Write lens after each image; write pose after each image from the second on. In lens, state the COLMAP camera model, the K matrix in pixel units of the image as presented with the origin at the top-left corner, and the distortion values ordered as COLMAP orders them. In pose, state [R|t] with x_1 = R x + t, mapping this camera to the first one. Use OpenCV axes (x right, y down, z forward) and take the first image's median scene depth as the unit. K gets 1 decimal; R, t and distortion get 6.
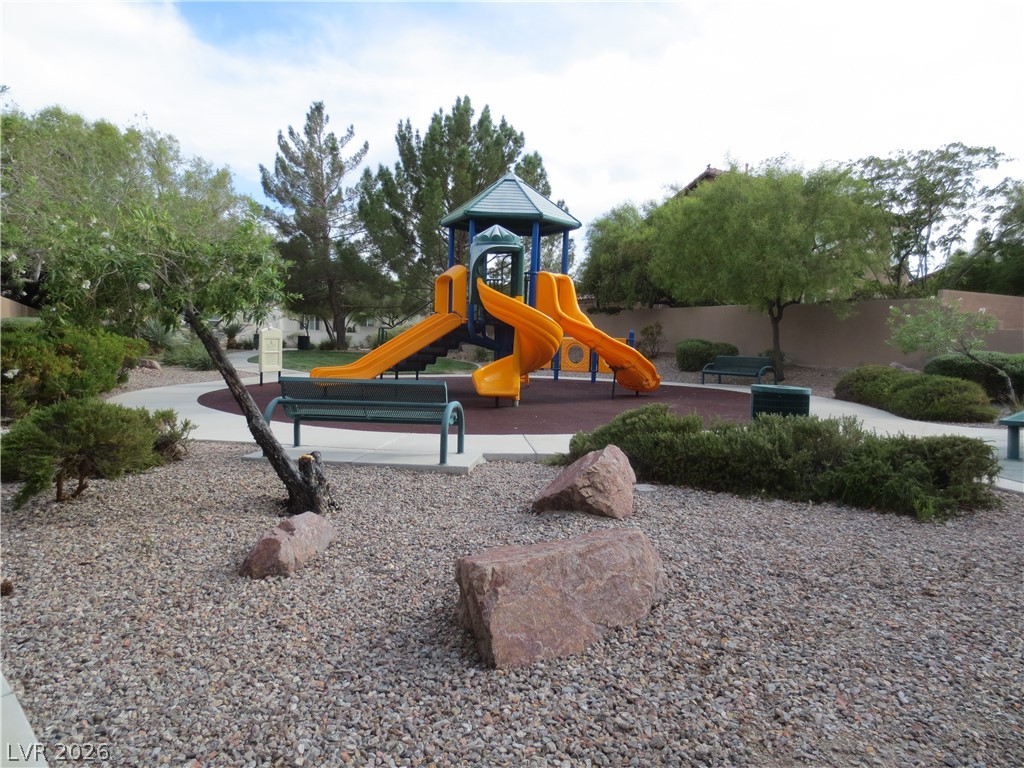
lens RADIAL K [[724.9, 0, 512.0], [0, 724.9, 384.0], [0, 0, 1]] dist [-0.000194, -0.000183]
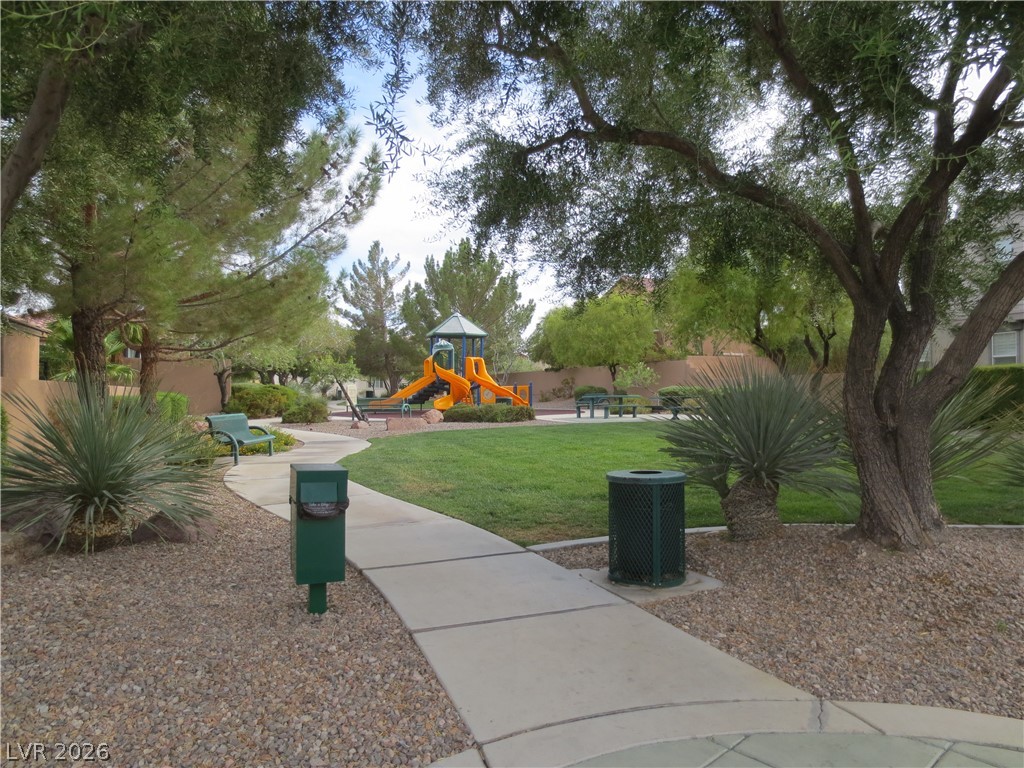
lens RADIAL K [[724.9, 0, 512.0], [0, 724.9, 384.0], [0, 0, 1]] dist [-0.000194, -0.000183]
pose [[0.995116, -0.029847, -0.094091, 0.162921], [0.022833, 0.996940, -0.074764, 0.041304], [0.096035, 0.072251, 0.992752, -0.511261]]
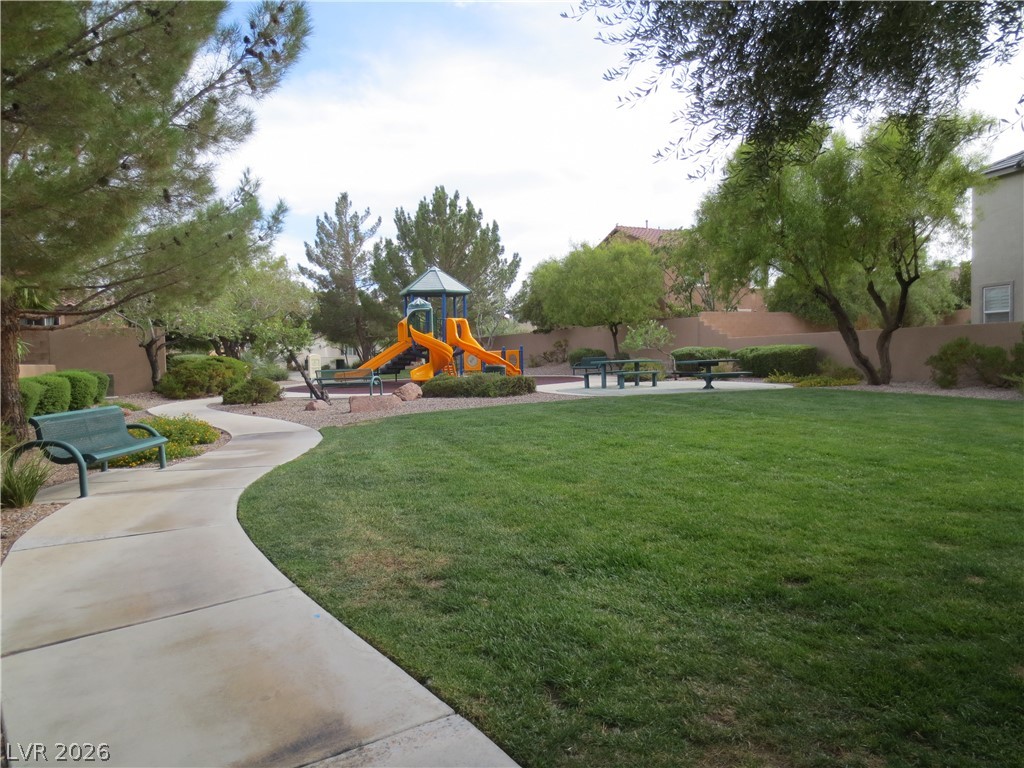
lens RADIAL K [[718.0, 0, 512.0], [0, 718.0, 384.0], [0, 0, 1]] dist [-0.037216, -0.000205]
pose [[0.996627, -0.049571, -0.065396, 0.135860], [0.048204, 0.998588, -0.022305, 0.028535], [0.066409, 0.019077, 0.997610, -0.368402]]
